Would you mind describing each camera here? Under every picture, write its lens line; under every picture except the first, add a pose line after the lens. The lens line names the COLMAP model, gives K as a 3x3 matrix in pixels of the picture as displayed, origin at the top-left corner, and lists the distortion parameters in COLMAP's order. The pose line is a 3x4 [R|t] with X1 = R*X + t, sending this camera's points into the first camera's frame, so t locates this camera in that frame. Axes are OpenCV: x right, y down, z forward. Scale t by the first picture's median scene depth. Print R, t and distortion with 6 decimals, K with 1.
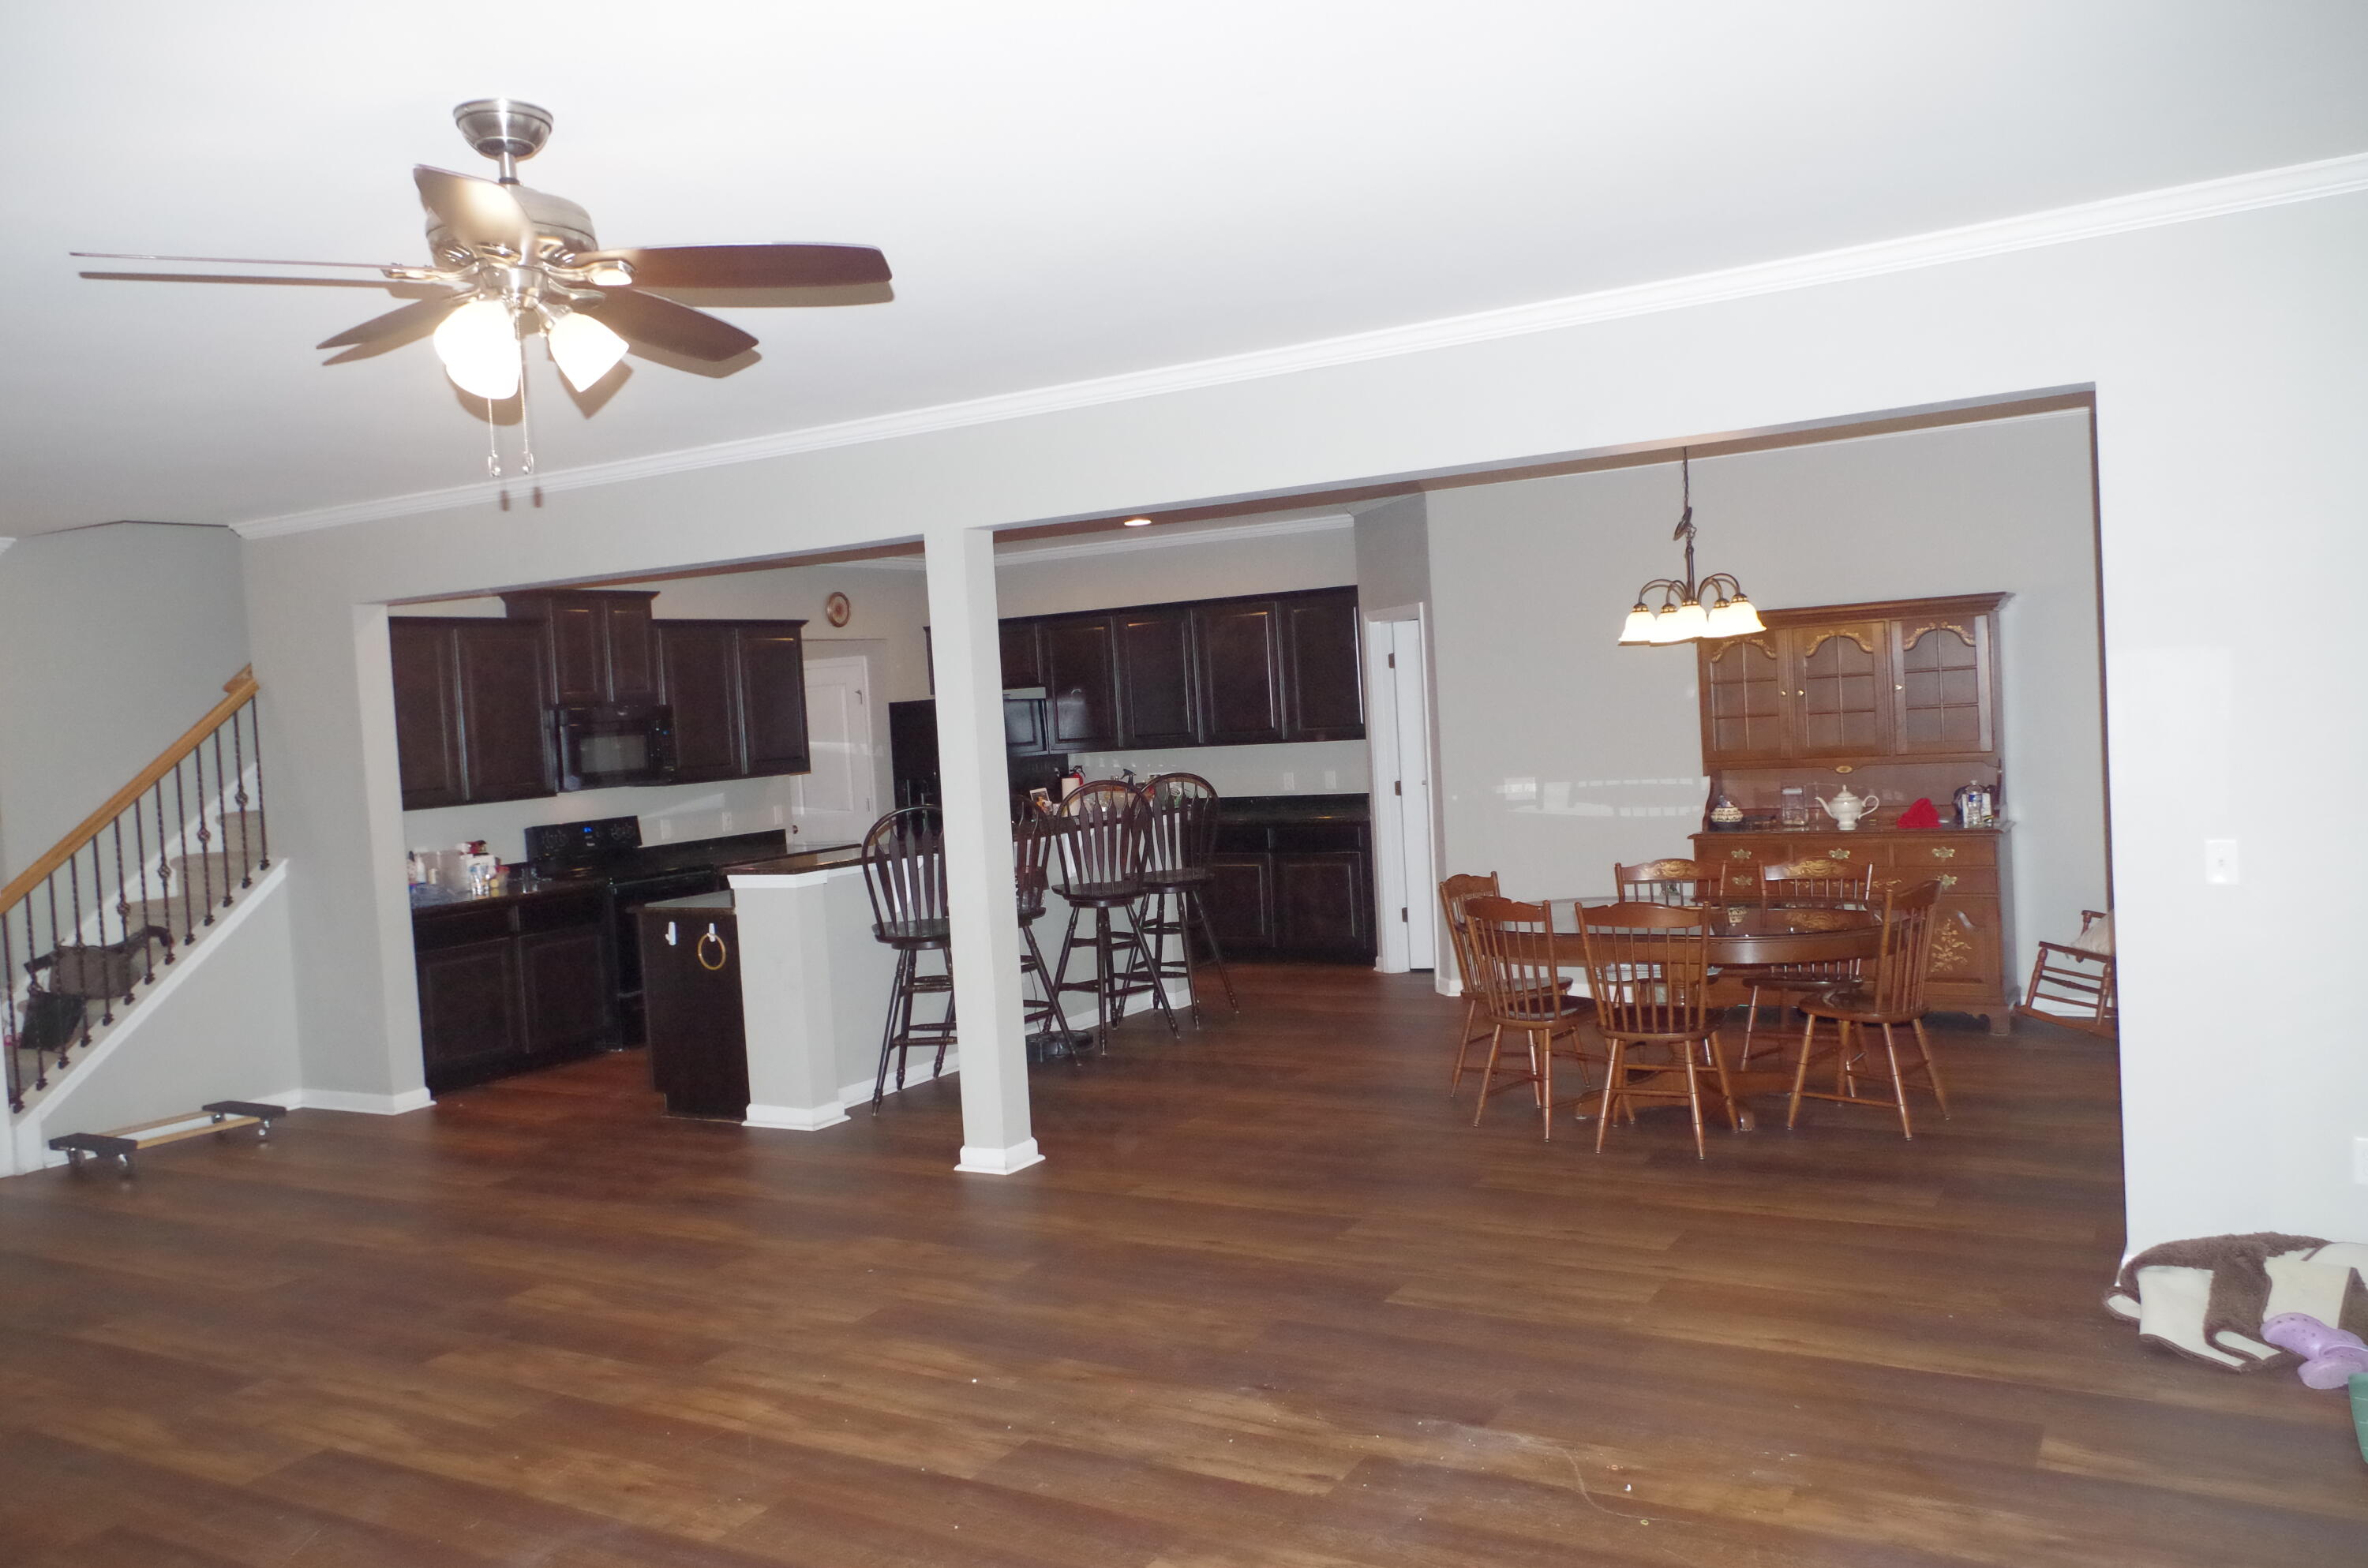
lens RADIAL K [[1822.6, 0, 1184.0], [0, 1822.6, 784.0], [0, 0, 1]] dist [0.008831, 0.014018]
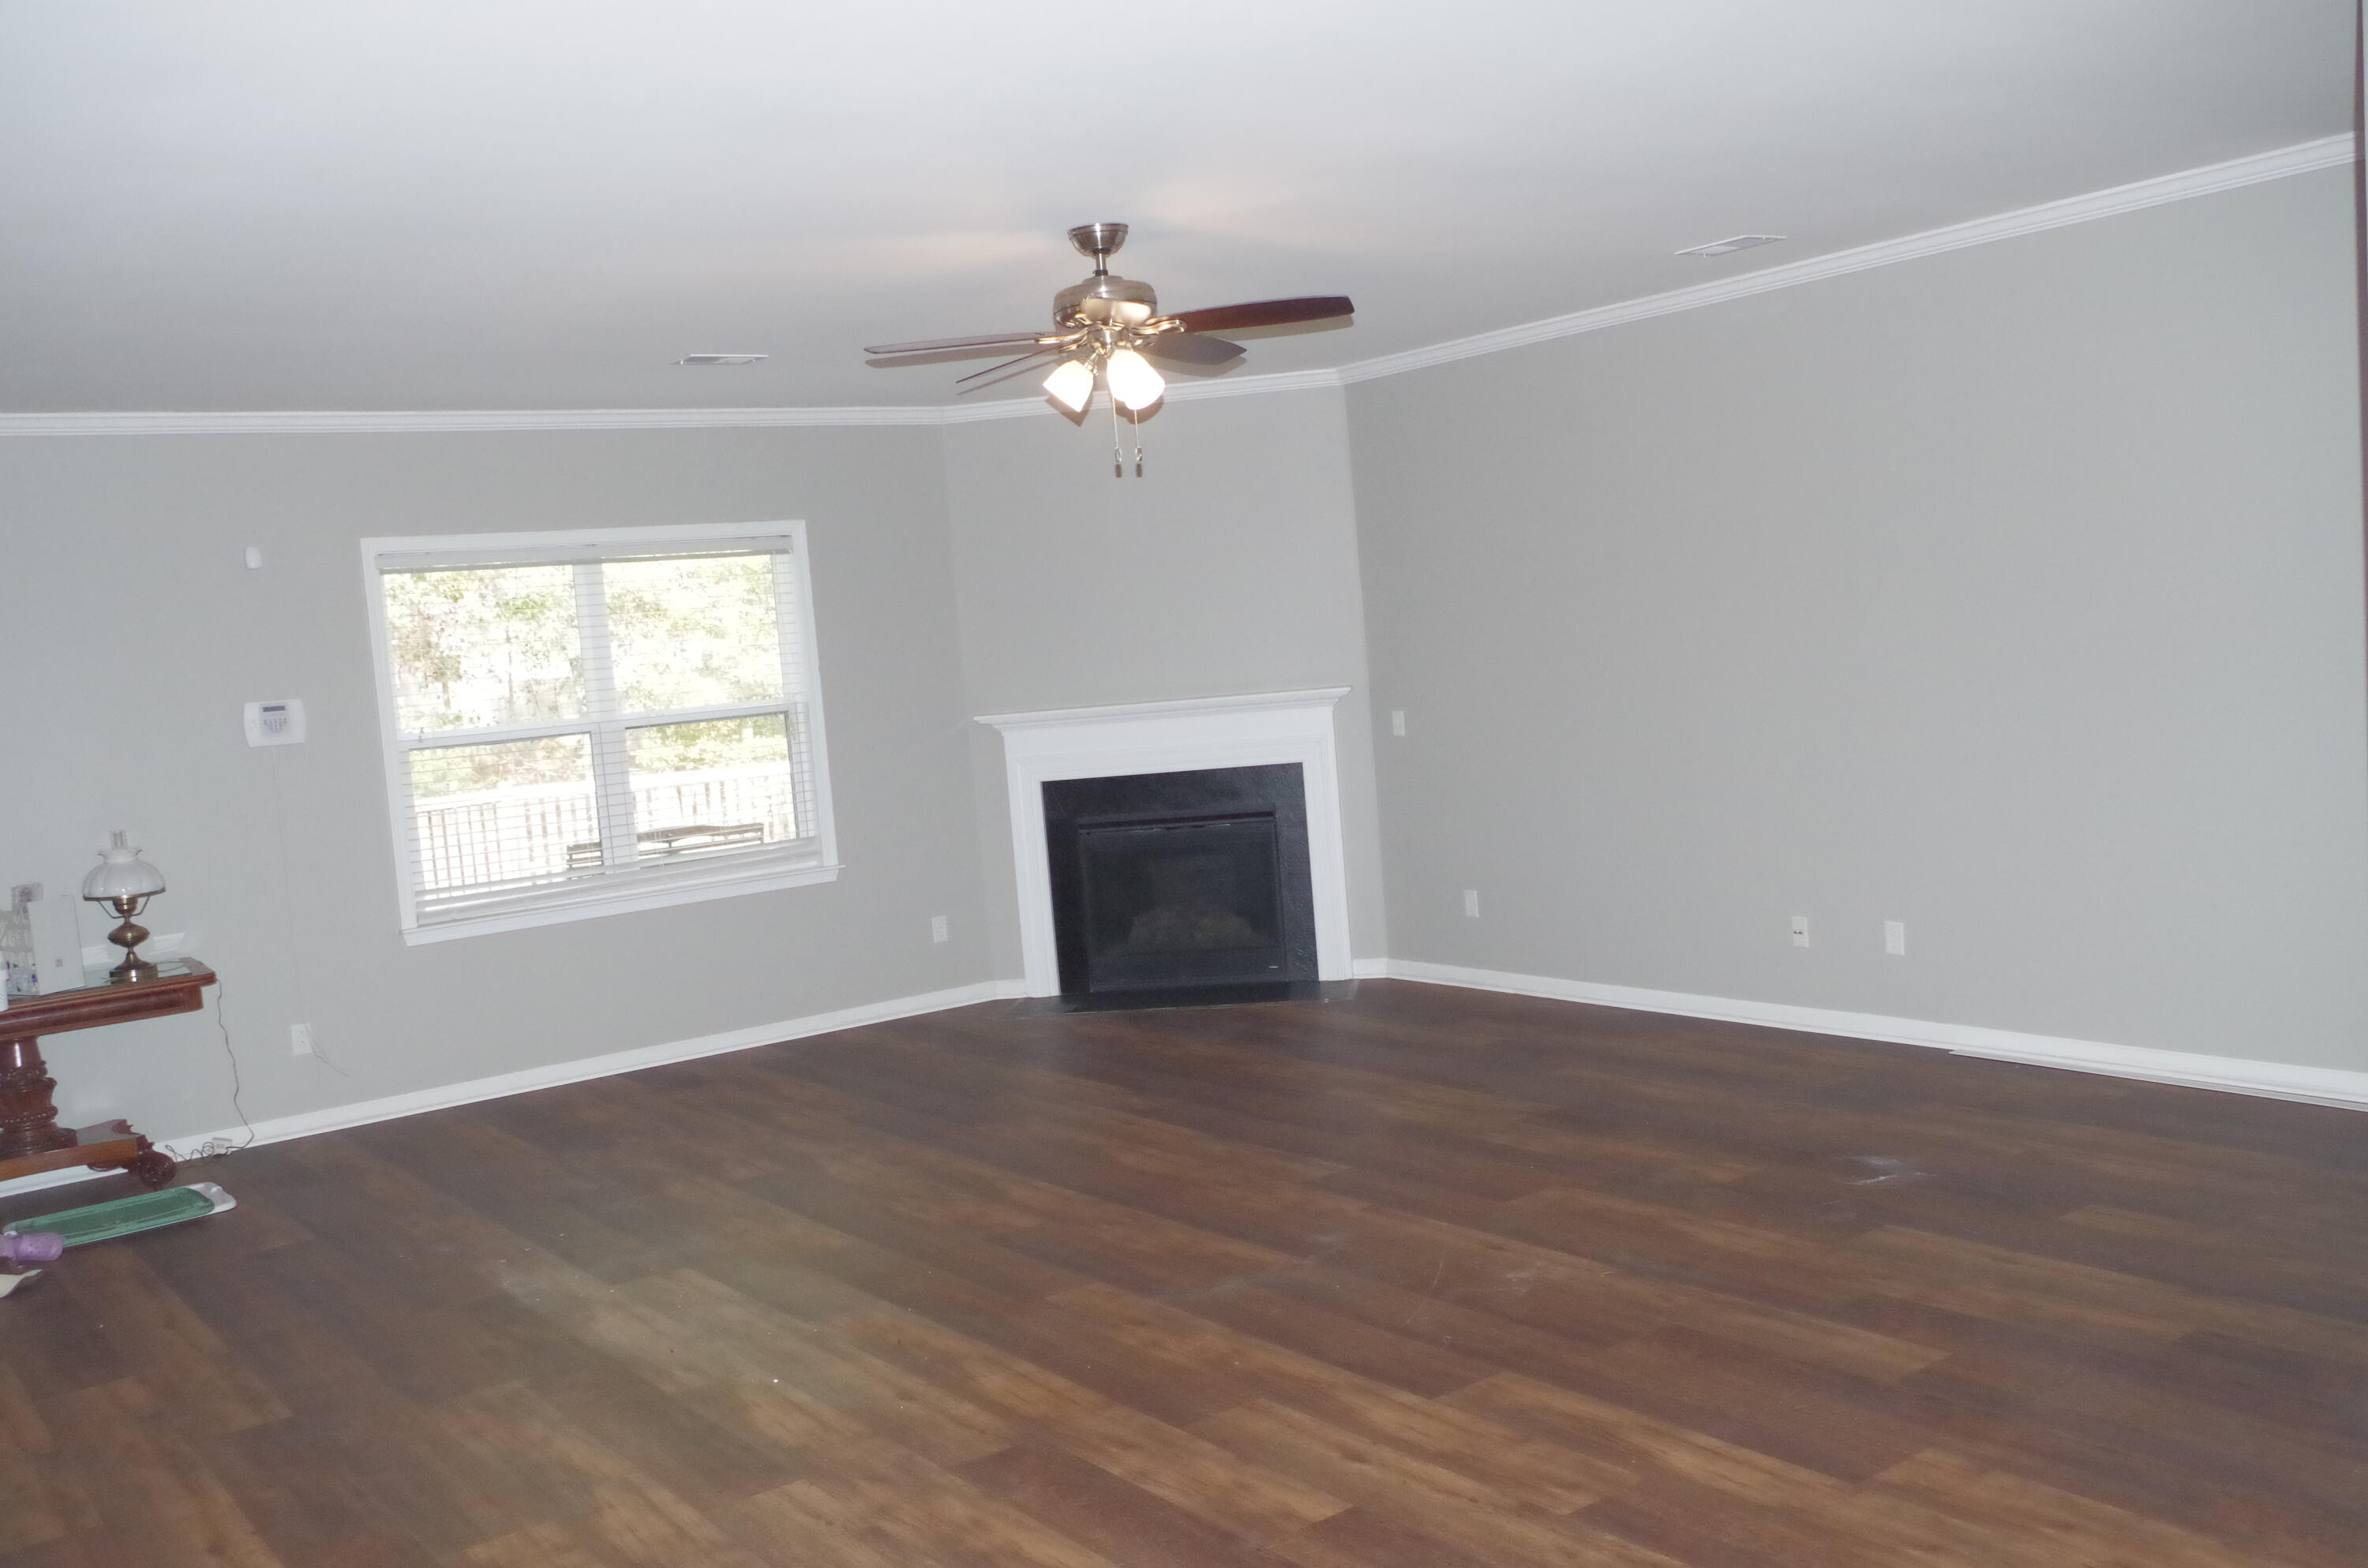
lens RADIAL K [[2117.8, 0, 1184.0], [0, 2117.8, 784.0], [0, 0, 1]] dist [-0.002928, -0.001503]
pose [[-0.910460, 0.108982, 0.398982, -0.740127], [0.155654, 0.984025, 0.086410, -0.032070], [-0.383191, 0.140776, -0.912878, 1.795856]]
